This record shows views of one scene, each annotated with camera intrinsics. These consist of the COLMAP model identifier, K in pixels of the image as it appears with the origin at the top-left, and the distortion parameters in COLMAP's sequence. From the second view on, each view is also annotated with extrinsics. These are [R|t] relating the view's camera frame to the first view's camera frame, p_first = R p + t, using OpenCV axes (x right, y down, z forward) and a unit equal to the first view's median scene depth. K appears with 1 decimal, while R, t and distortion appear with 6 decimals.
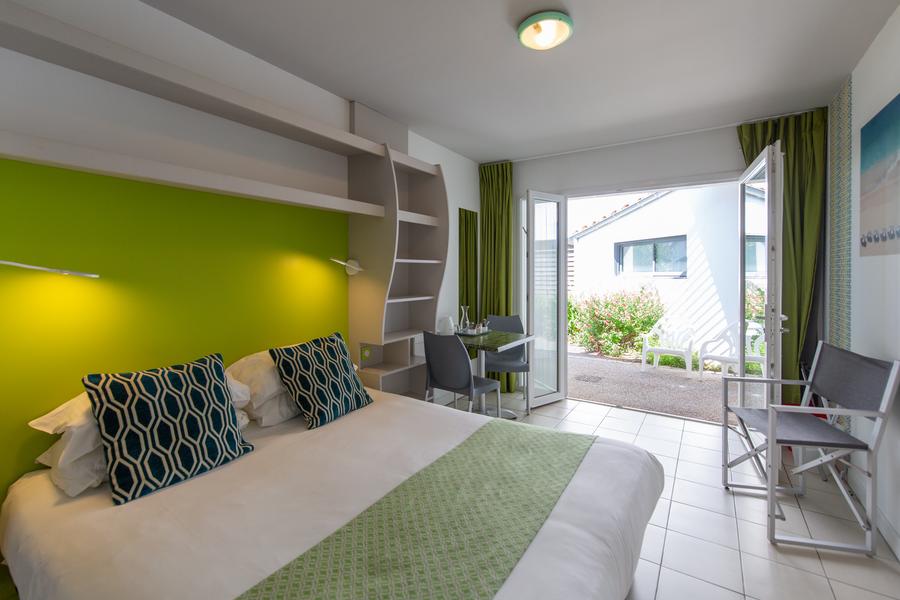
lens RADIAL K [[396.7, 0, 455.0], [0, 396.7, 282.6], [0, 0, 1]] dist [-0.001220, -0.000315]
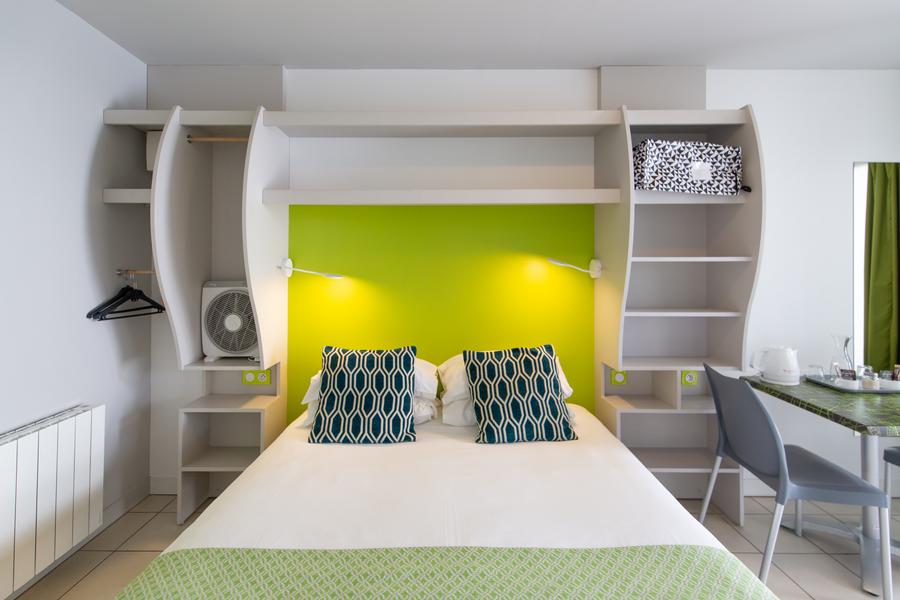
lens RADIAL K [[396.7, 0, 439.8], [0, 396.7, 276.5], [0, 0, 1]] dist [-0.001220, -0.000315]
pose [[0.537923, 0.008352, -0.842952, 0.319743], [-0.021389, 0.999764, -0.003744, -0.016055], [0.842722, 0.020044, 0.537975, 0.348292]]
